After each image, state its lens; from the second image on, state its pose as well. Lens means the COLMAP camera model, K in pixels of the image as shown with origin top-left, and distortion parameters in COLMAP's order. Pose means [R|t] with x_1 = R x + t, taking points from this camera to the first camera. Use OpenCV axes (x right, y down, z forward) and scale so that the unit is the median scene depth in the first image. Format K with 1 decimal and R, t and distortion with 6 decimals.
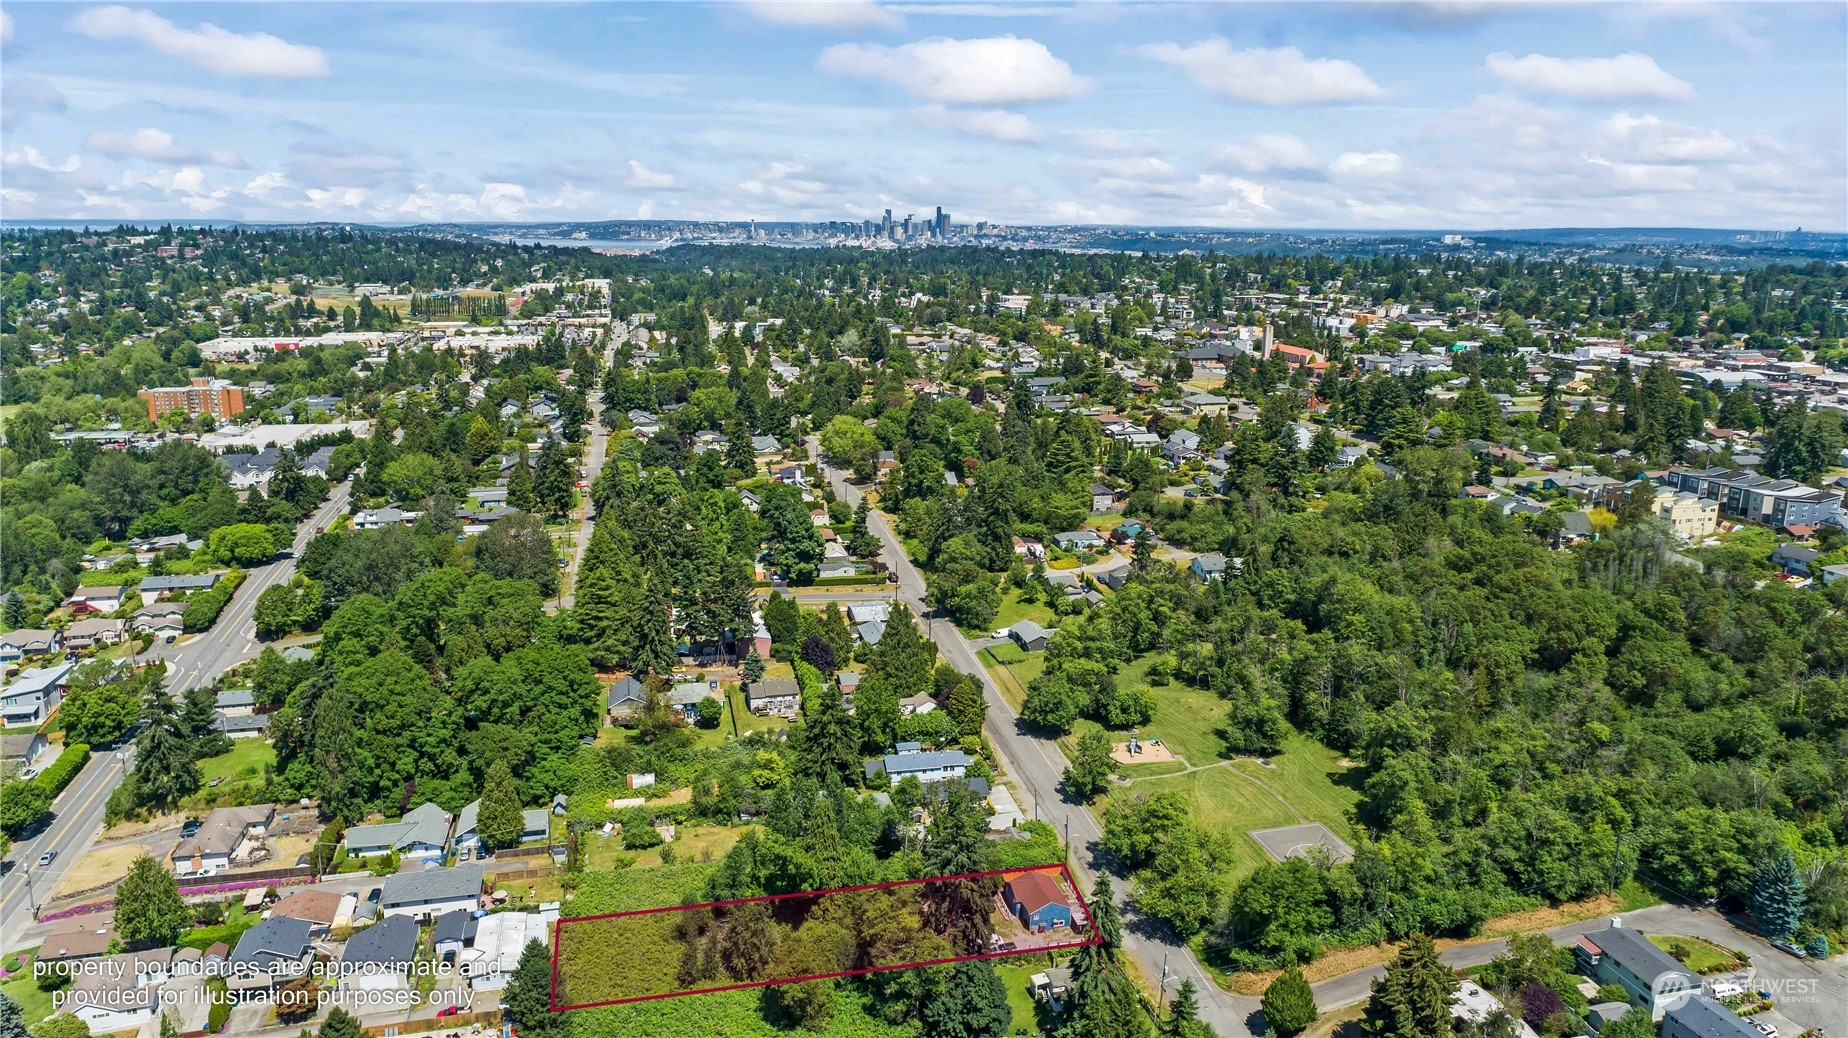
lens RADIAL K [[1257.4, 0, 924.0], [0, 1257.4, 519.0], [0, 0, 1]] dist [-0.003827, 0.003140]
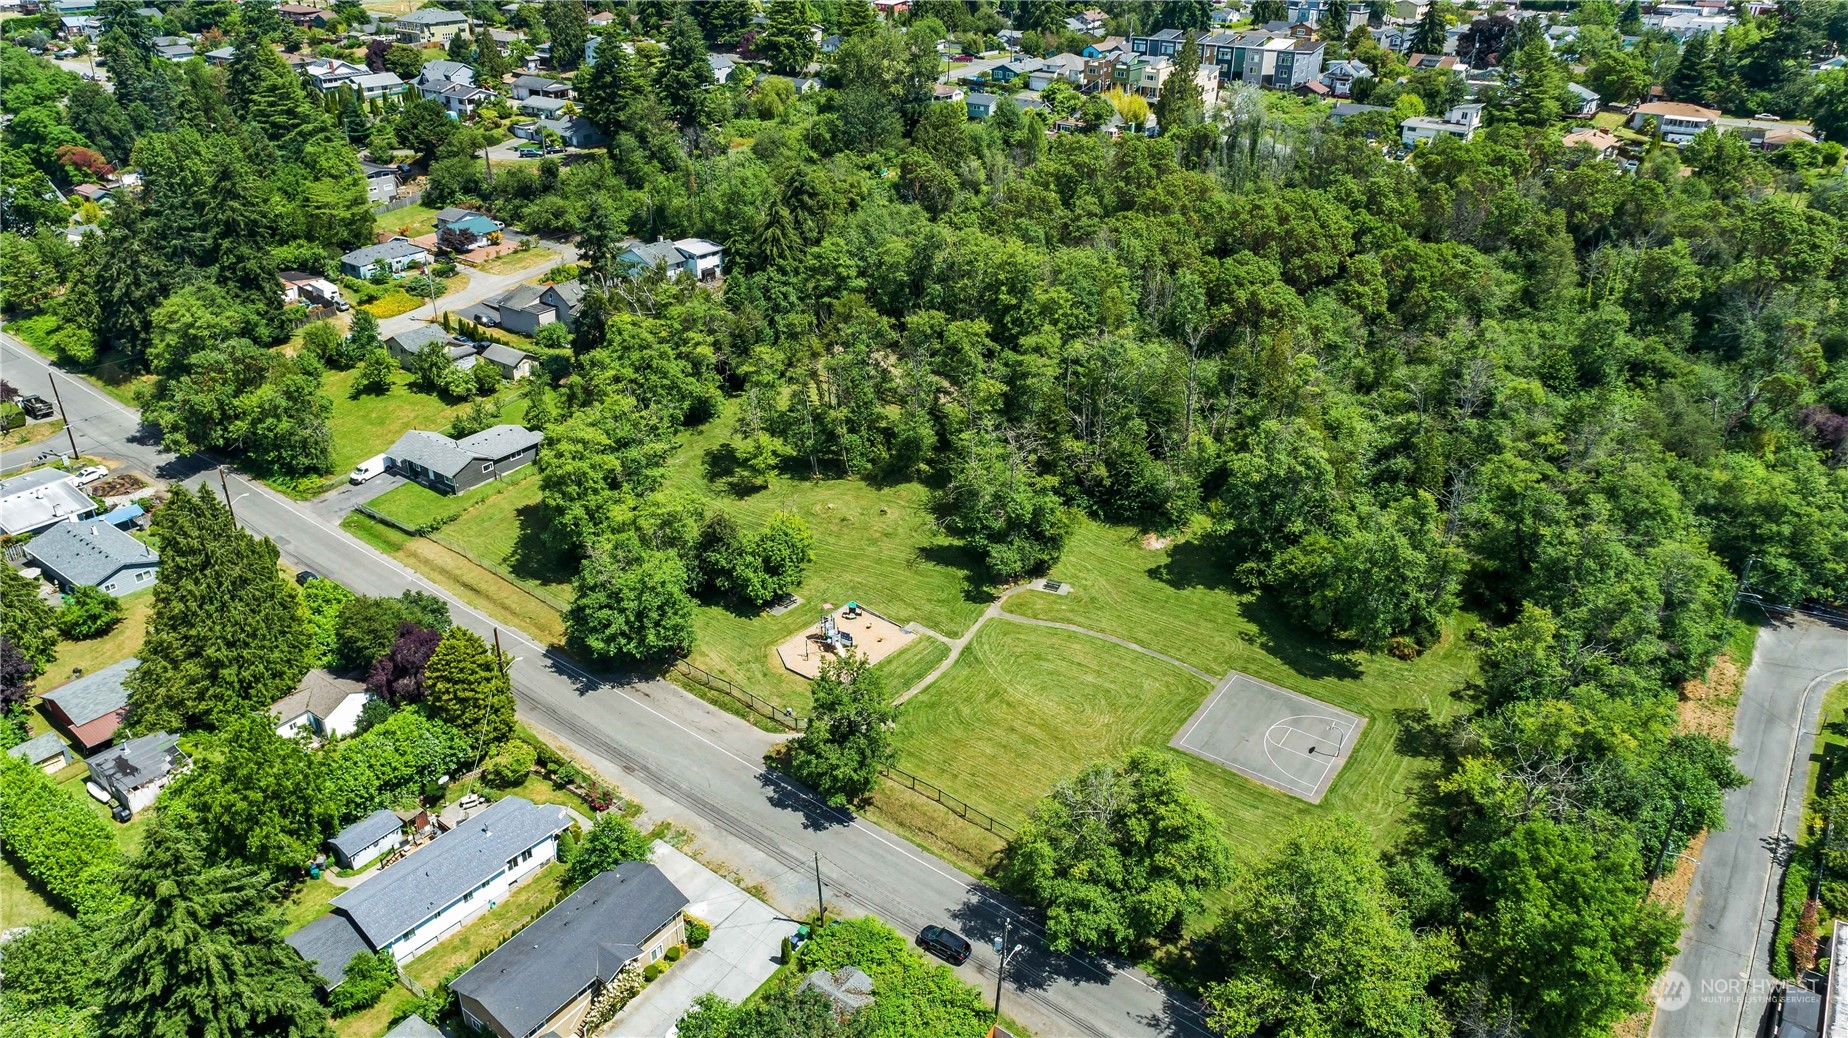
lens RADIAL K [[1257.4, 0, 924.0], [0, 1257.4, 519.0], [0, 0, 1]] dist [-0.003827, 0.003140]
pose [[0.758693, -0.297324, 0.579641, -0.063202], [0.146337, 0.944817, 0.293098, -0.003163], [-0.634799, -0.137548, 0.760336, 0.475161]]
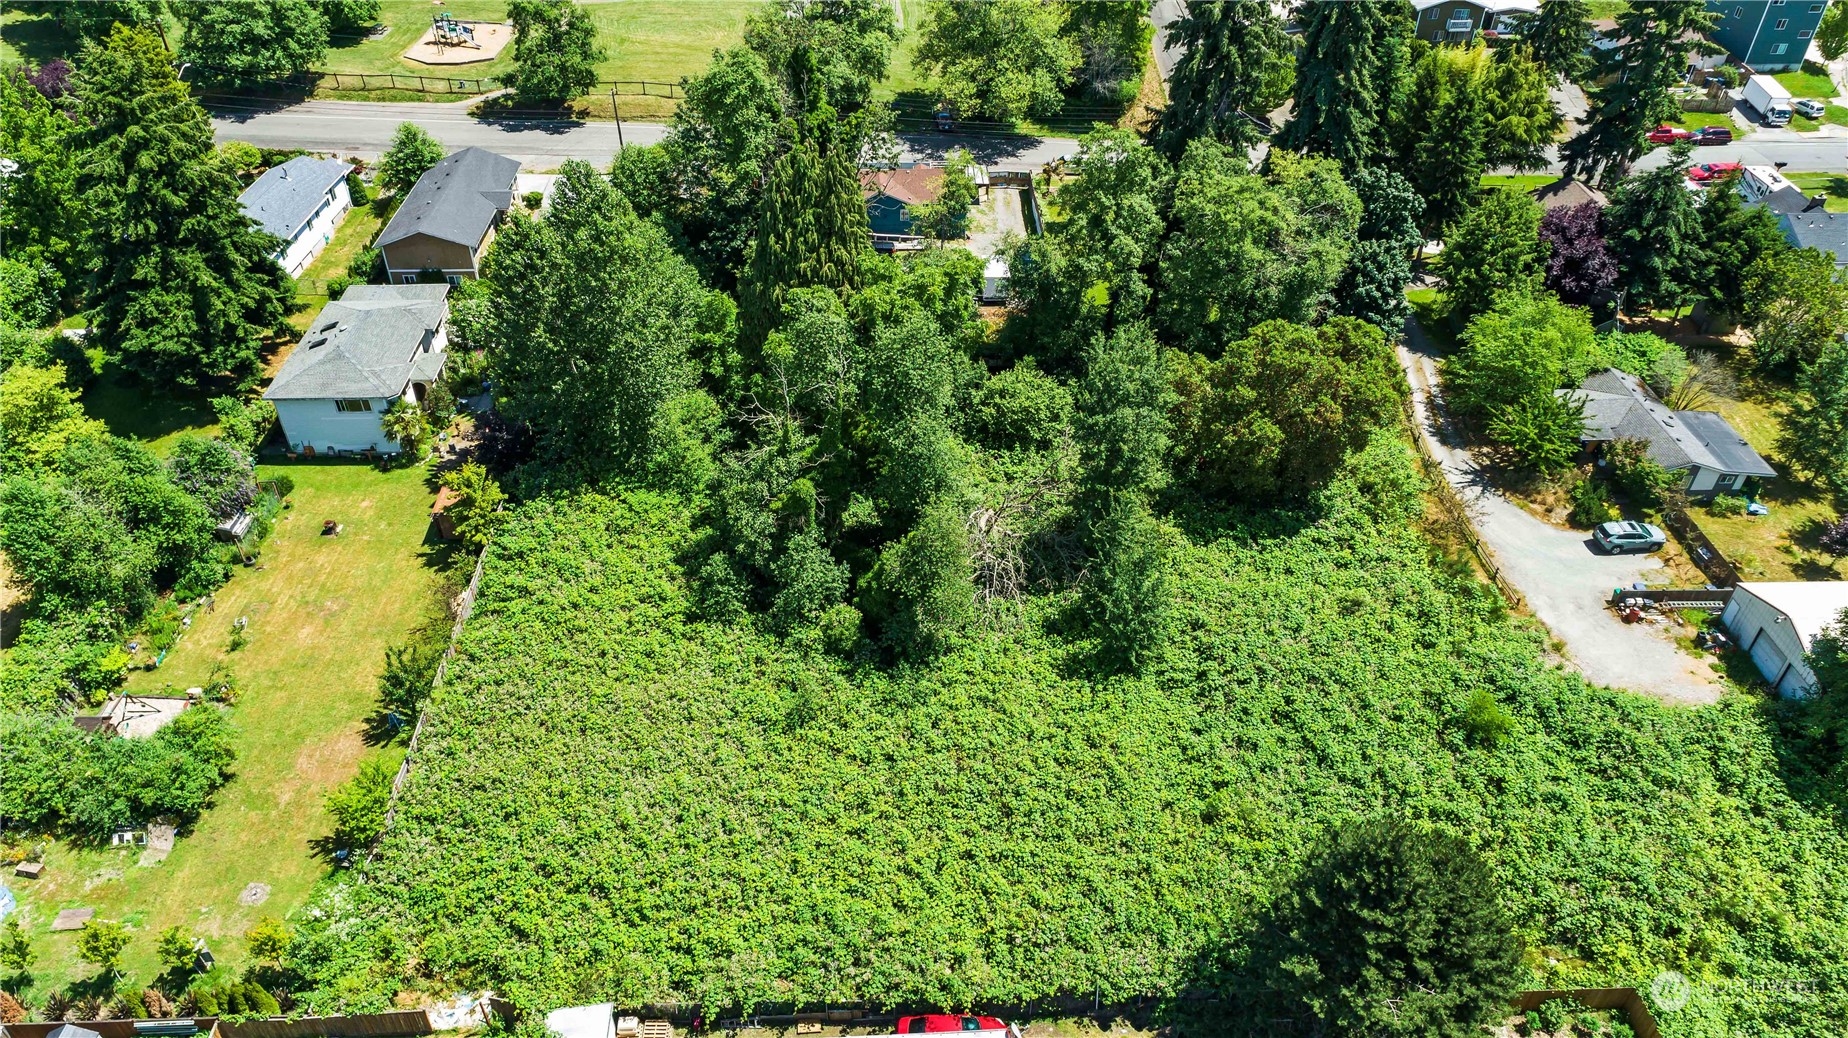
lens RADIAL K [[1257.4, 0, 924.0], [0, 1257.4, 519.0], [0, 0, 1]] dist [-0.003827, 0.003140]
pose [[0.201336, -0.611165, 0.765468, -0.248512], [0.225796, 0.789383, 0.570869, 0.067539], [-0.953142, 0.057904, 0.296929, 0.526022]]
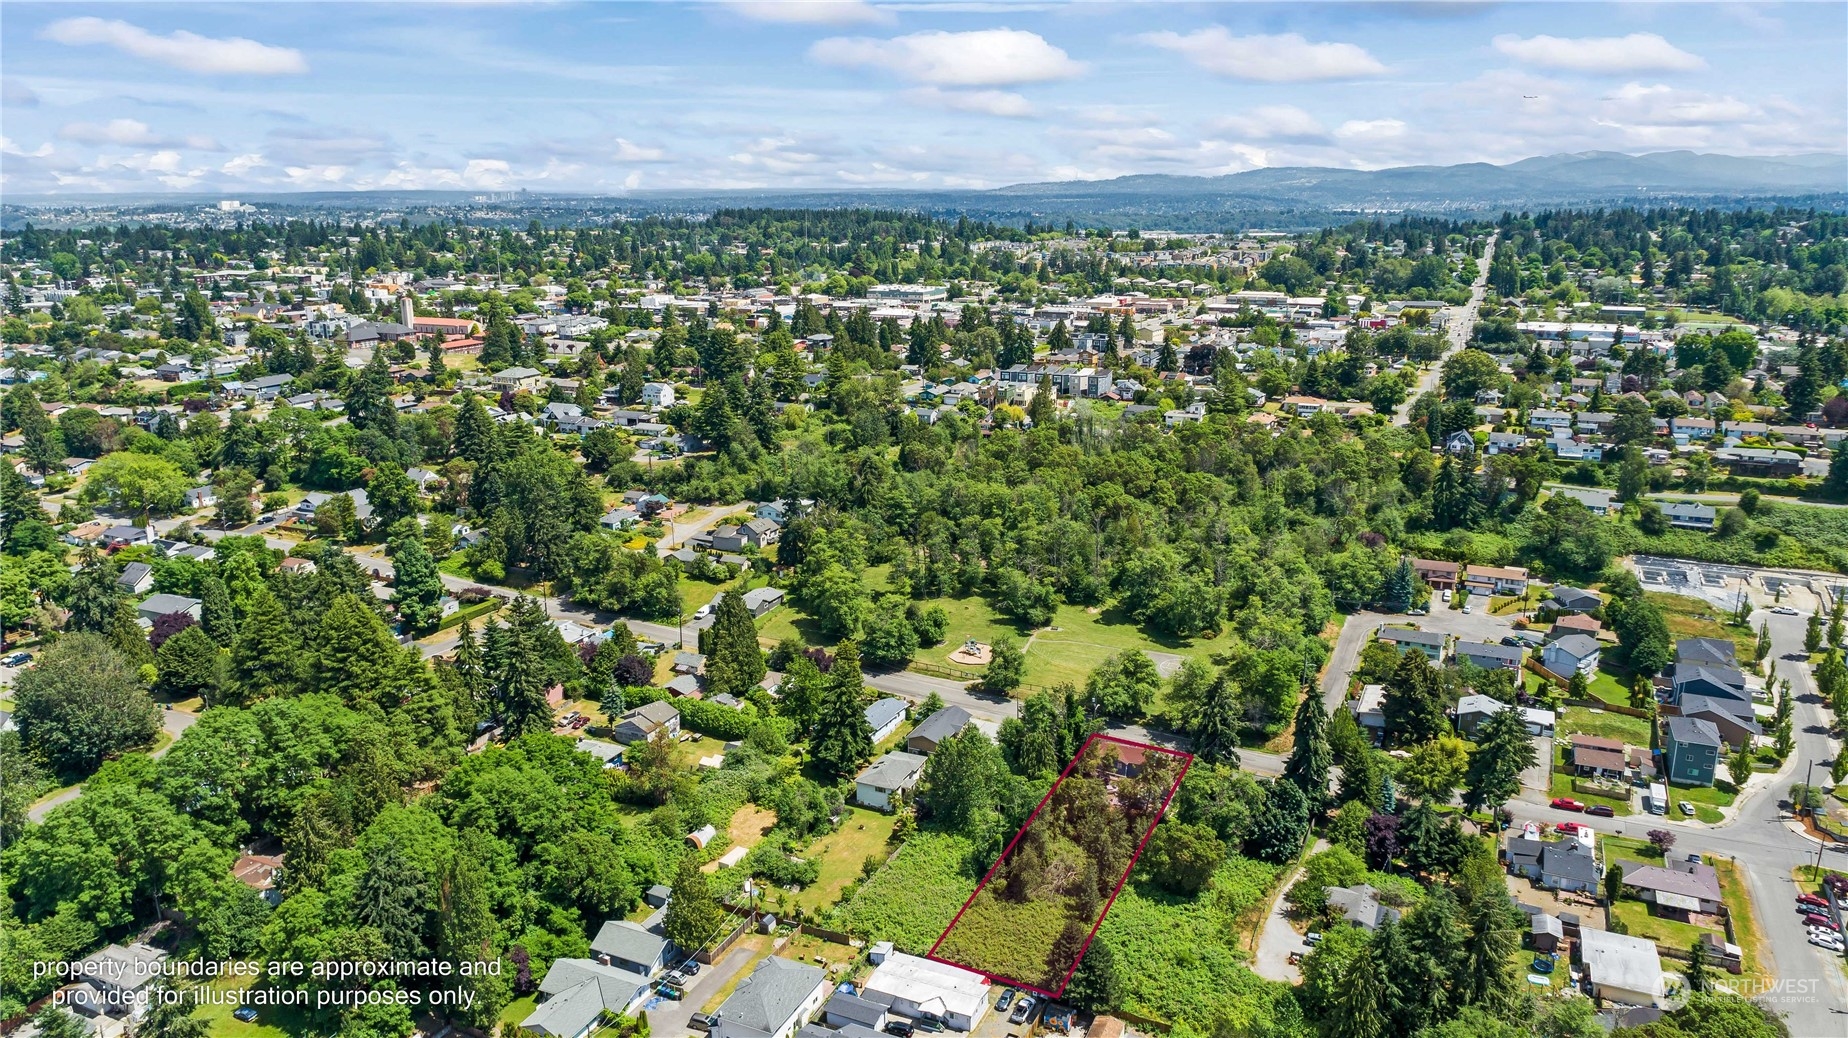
lens RADIAL K [[1296.2, 0, 924.0], [0, 1296.2, 519.0], [0, 0, 1]] dist [-0.004448, -0.001363]
pose [[0.619300, -0.206408, 0.757538, -0.565975], [0.192334, 0.975312, 0.108510, -0.054395], [-0.761233, 0.078500, 0.643710, 0.213103]]
